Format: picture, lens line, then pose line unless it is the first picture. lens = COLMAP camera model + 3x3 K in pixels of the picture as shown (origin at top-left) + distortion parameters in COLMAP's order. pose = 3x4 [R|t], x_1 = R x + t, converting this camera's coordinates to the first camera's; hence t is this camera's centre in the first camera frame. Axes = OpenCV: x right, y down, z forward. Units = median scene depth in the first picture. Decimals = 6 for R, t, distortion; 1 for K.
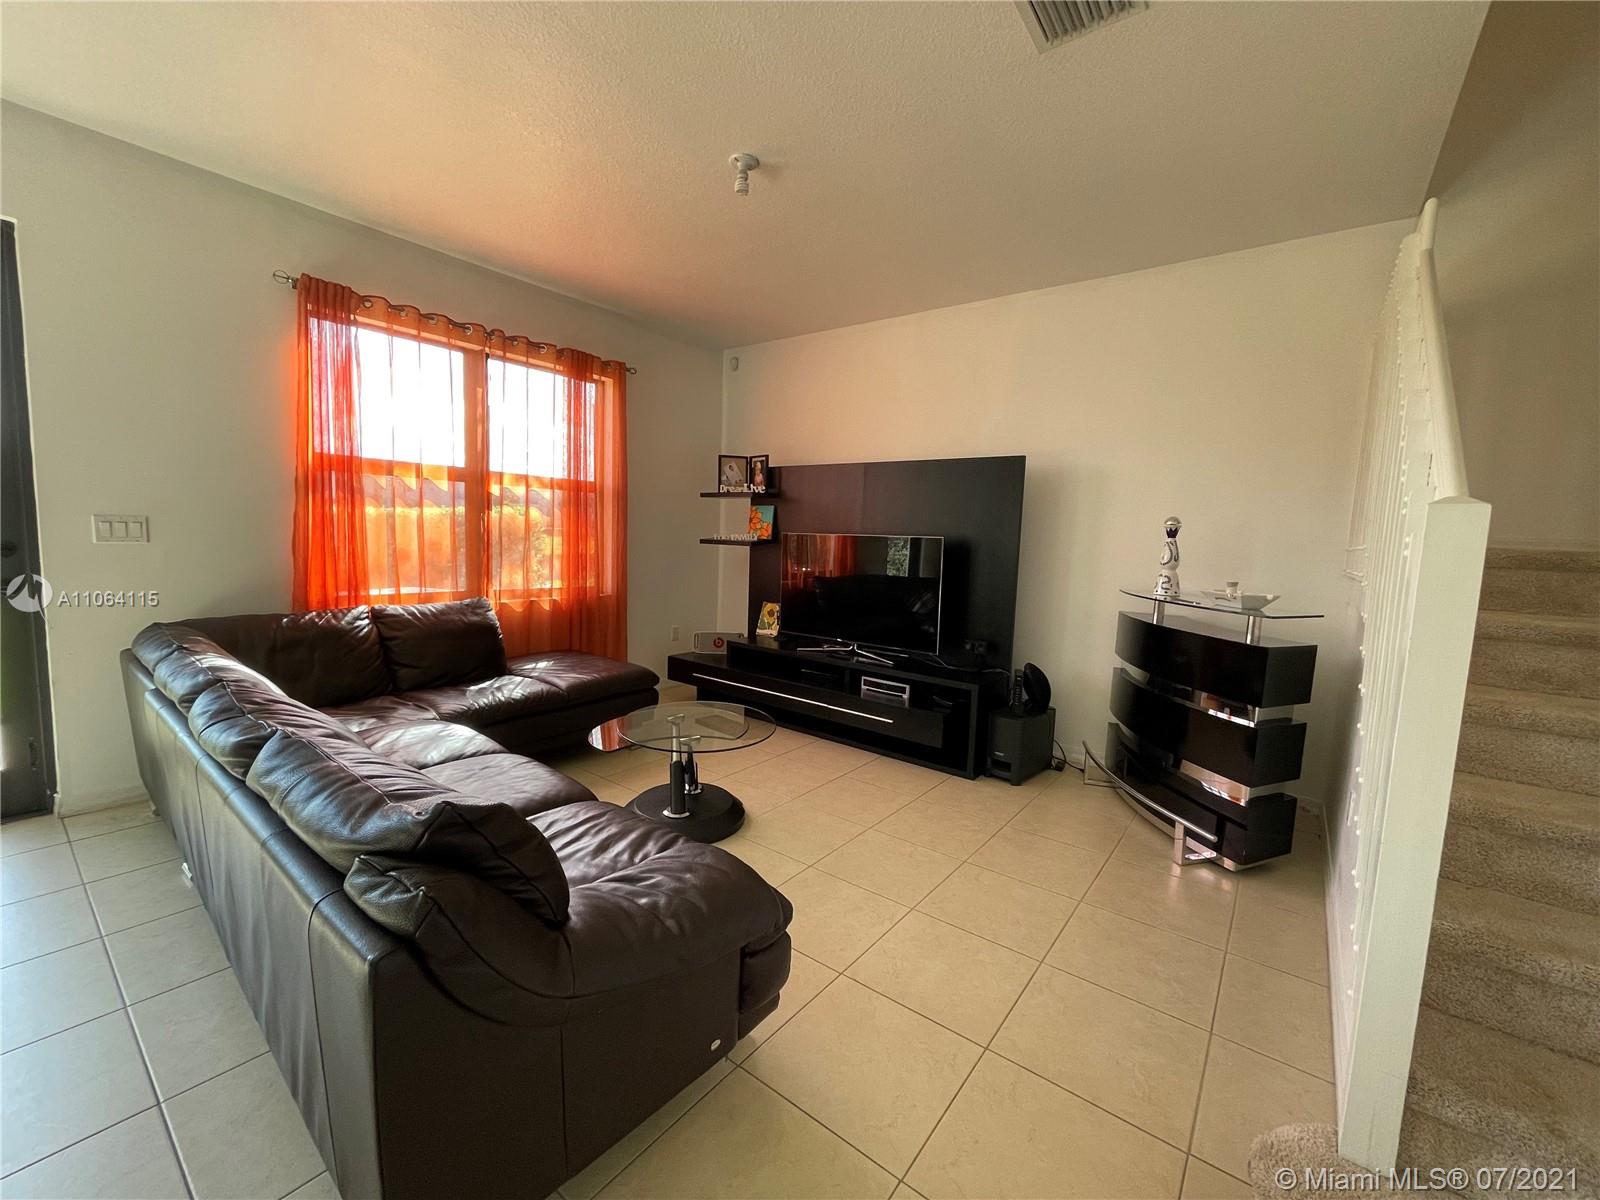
lens RADIAL K [[644.6, 0, 796.8], [0, 644.6, 602.0], [0, 0, 1]] dist [0.000114, 0.000295]
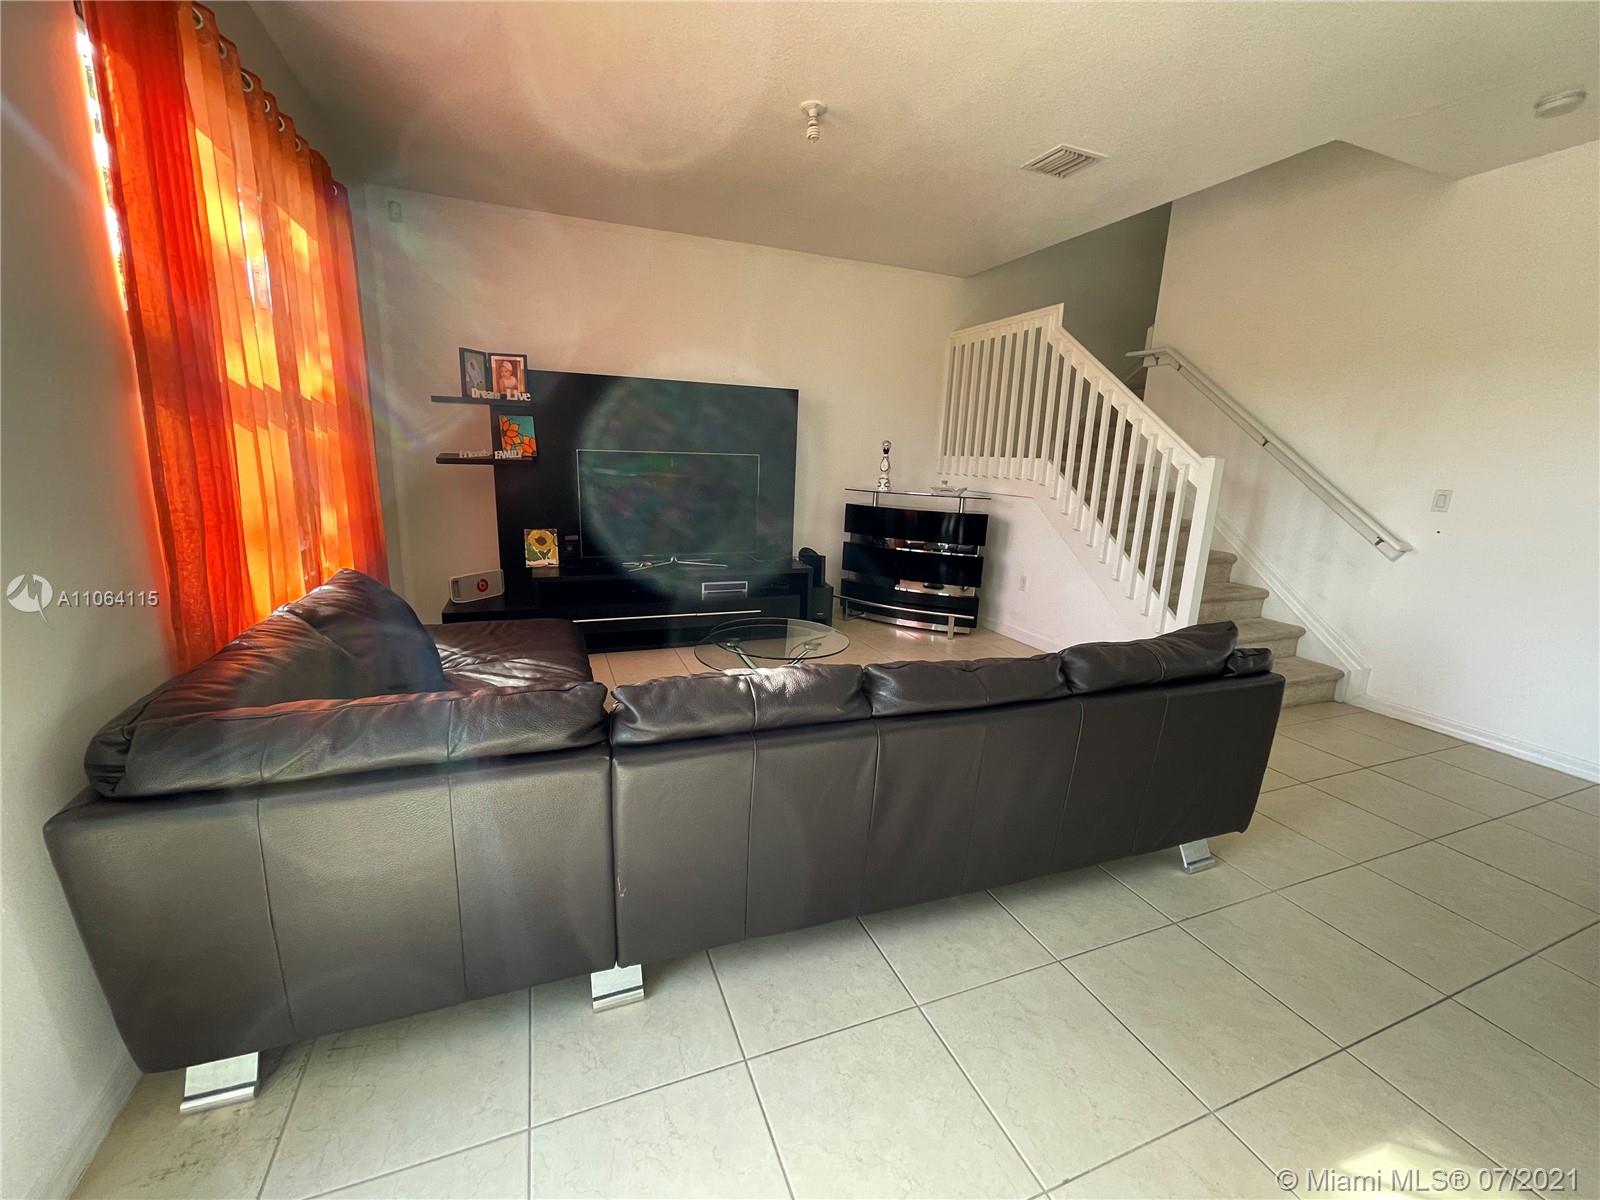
lens RADIAL K [[644.6, 0, 796.8], [0, 644.6, 602.0], [0, 0, 1]] dist [0.000114, 0.000295]
pose [[0.505522, -0.213963, 0.835863, -0.632980], [0.074476, 0.975969, 0.204785, -0.057043], [-0.859594, -0.041272, 0.509309, 0.241426]]
